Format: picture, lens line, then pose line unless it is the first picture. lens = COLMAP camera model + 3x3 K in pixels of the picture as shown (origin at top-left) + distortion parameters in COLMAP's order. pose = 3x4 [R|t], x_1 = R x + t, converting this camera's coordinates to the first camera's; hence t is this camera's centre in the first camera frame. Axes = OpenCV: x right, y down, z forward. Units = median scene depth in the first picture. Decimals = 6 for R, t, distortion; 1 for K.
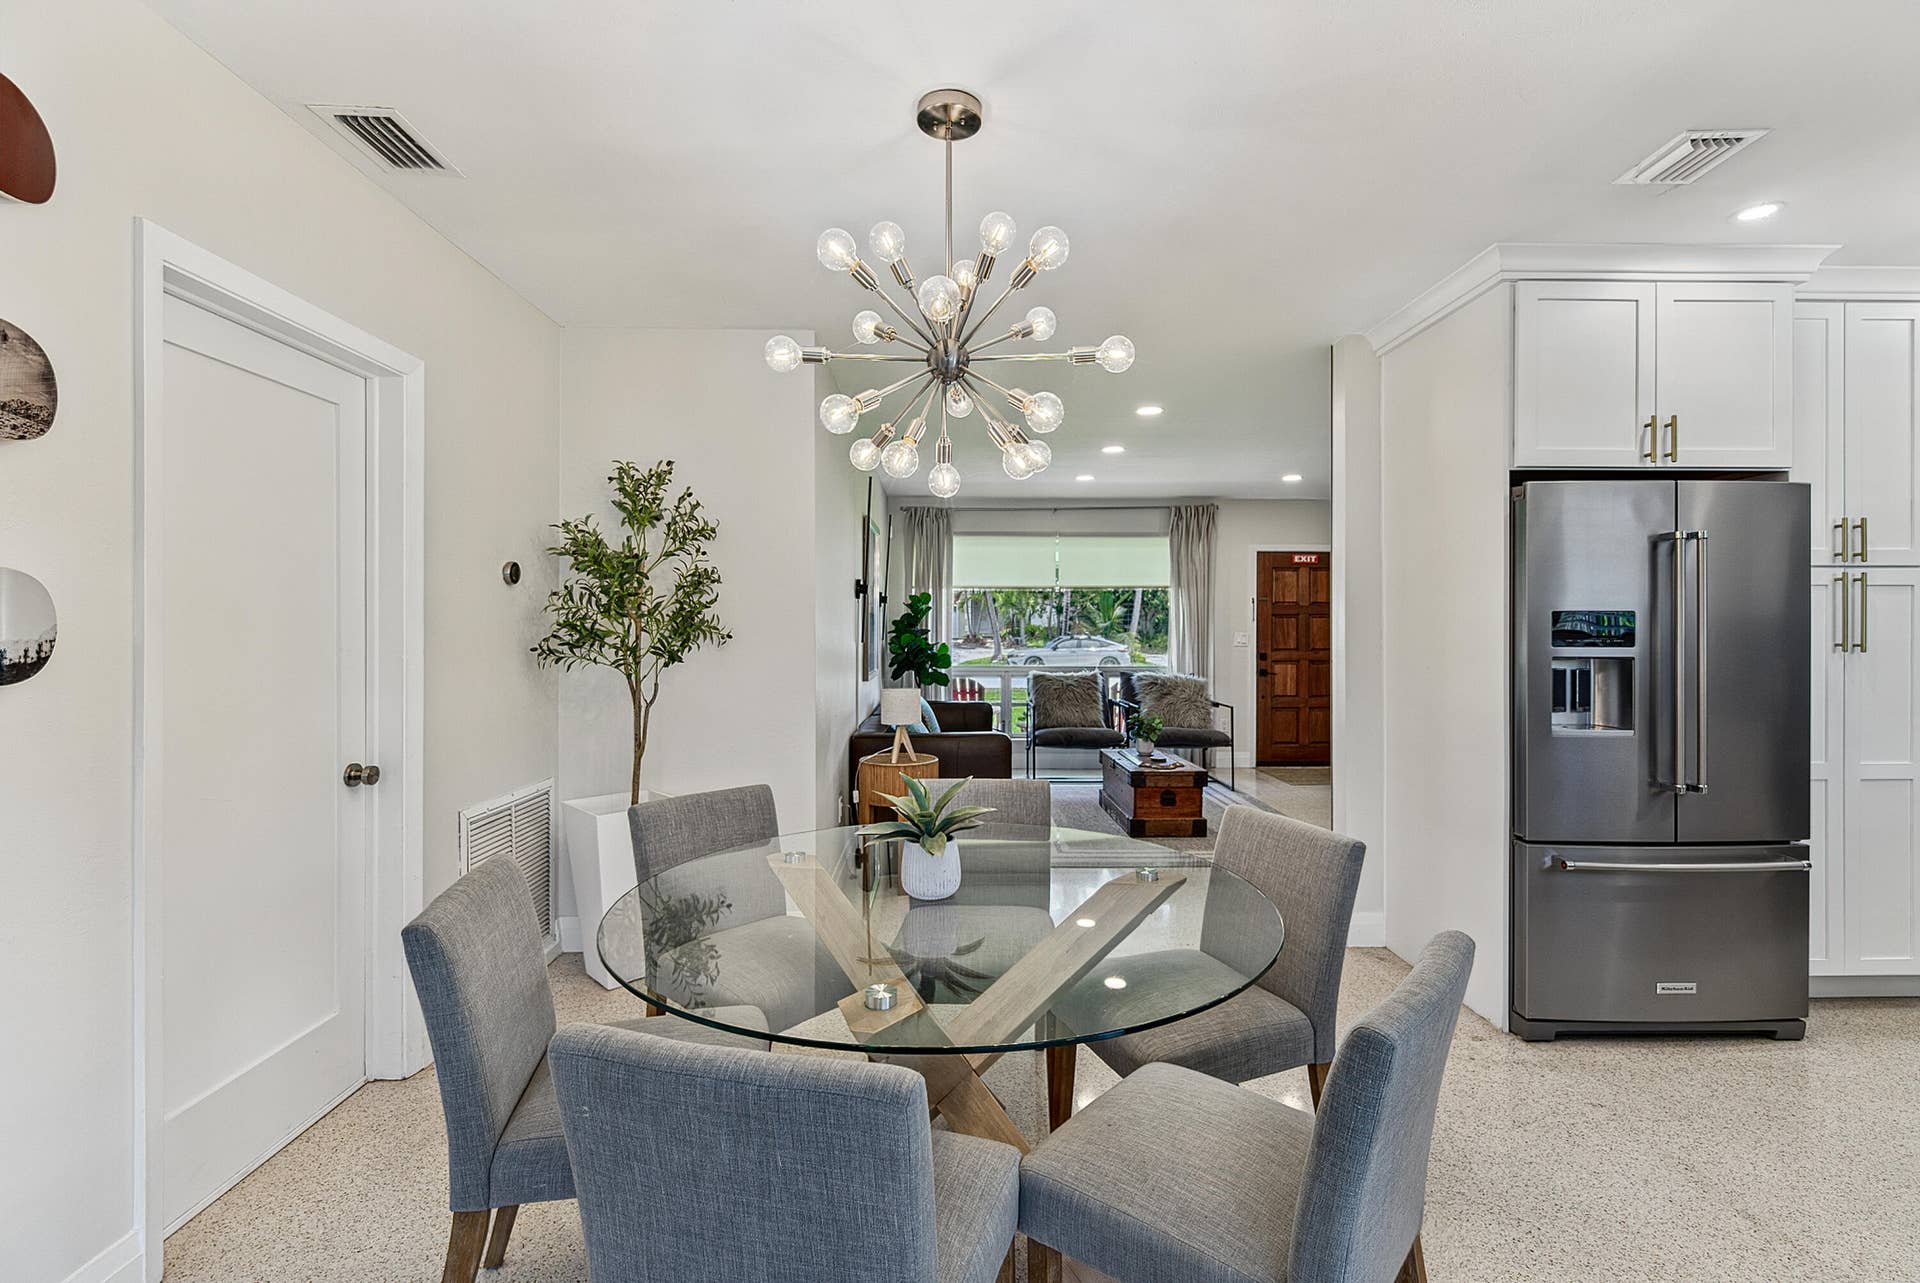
lens RADIAL K [[842.9, 0, 961.1], [0, 842.9, 626.8], [0, 0, 1]] dist [0.000991, 0.000097]
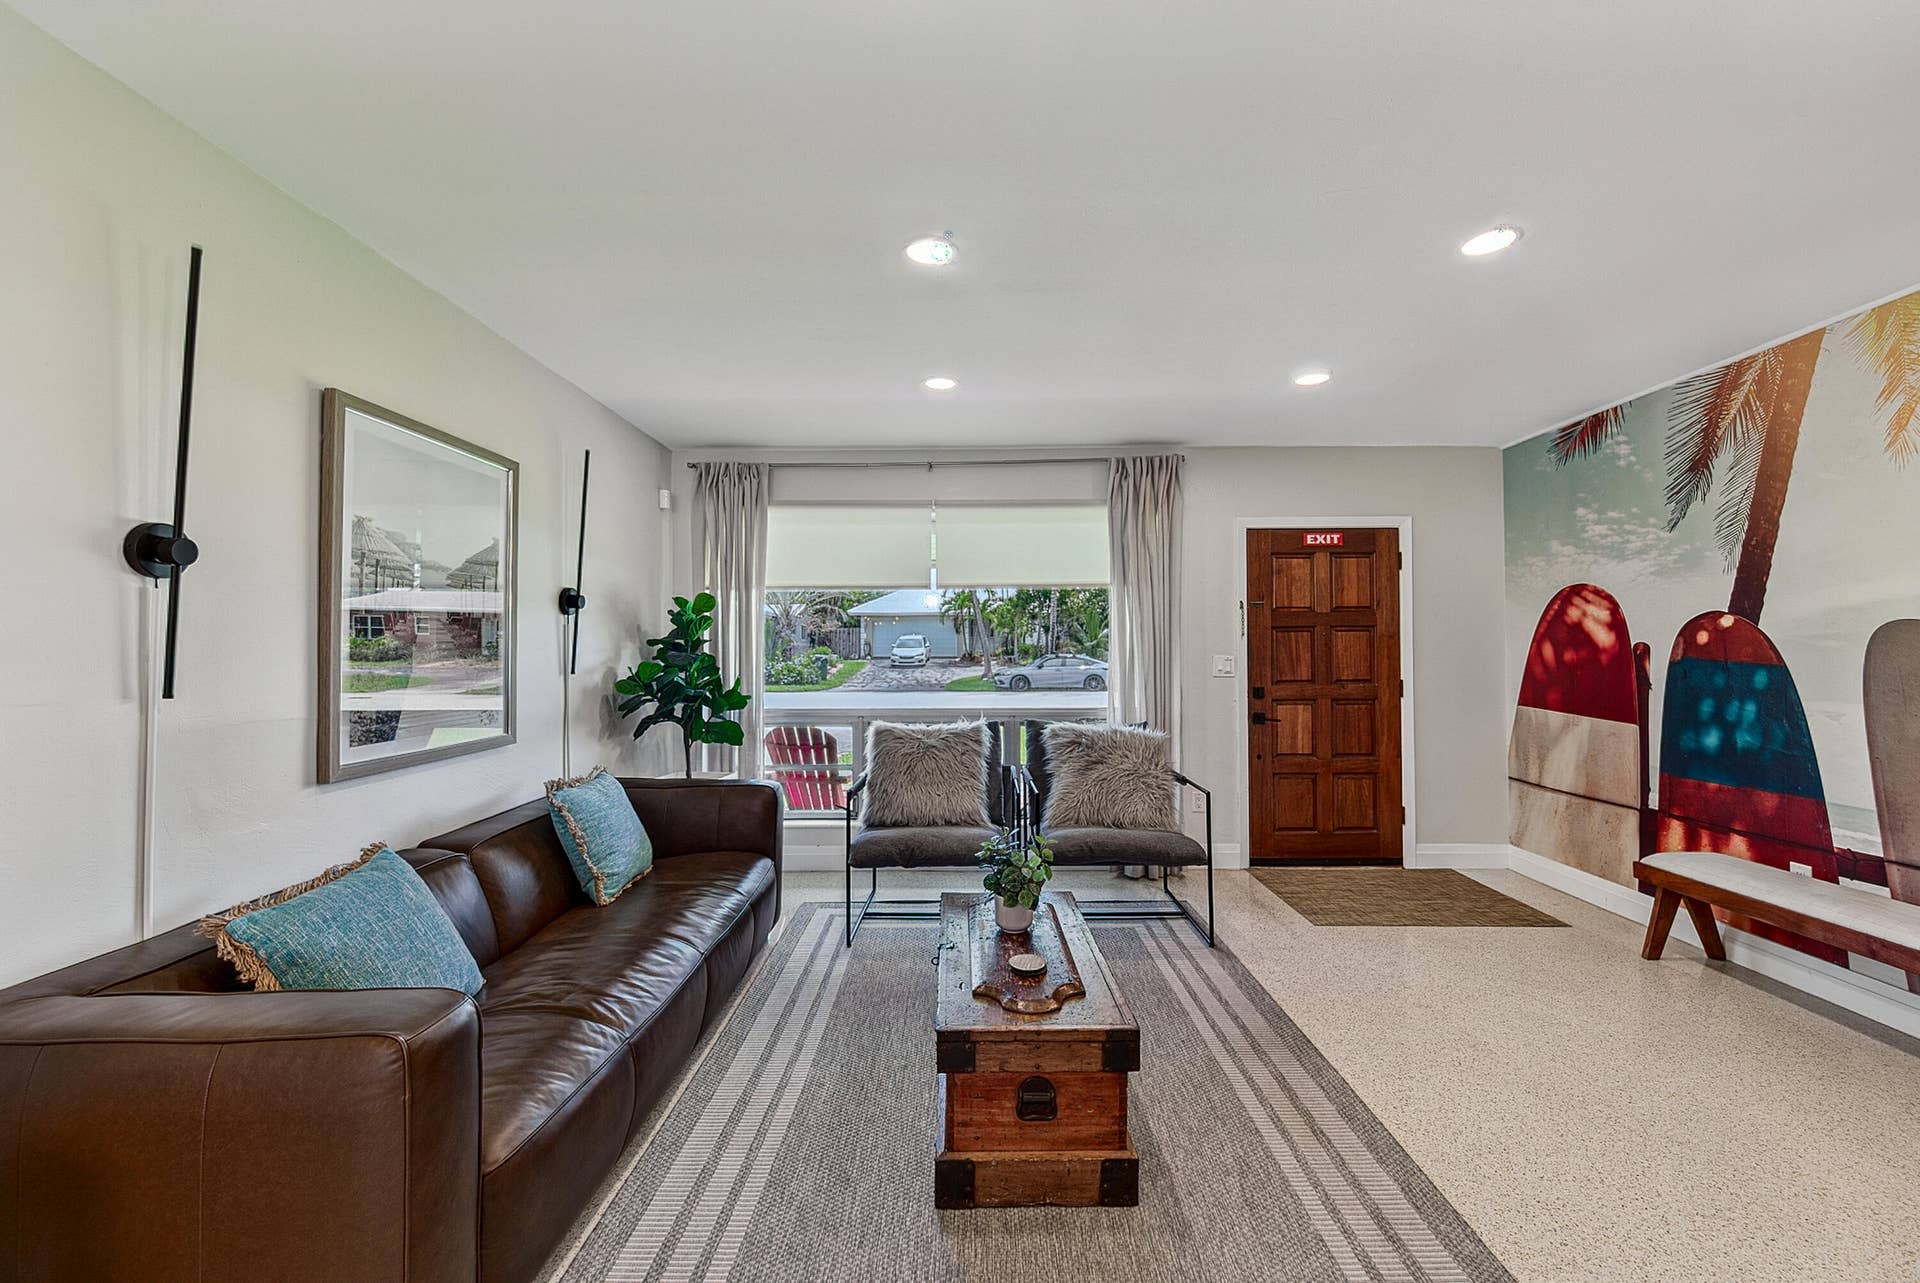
lens RADIAL K [[732.2, 0, 962.6], [0, 732.2, 632.3], [0, 0, 1]] dist [0.001706, -0.002510]
pose [[0.999765, -0.005921, -0.020872, 0.160196], [0.005531, 0.999810, -0.018701, -0.001448], [0.020979, 0.018581, 0.999607, 0.482622]]
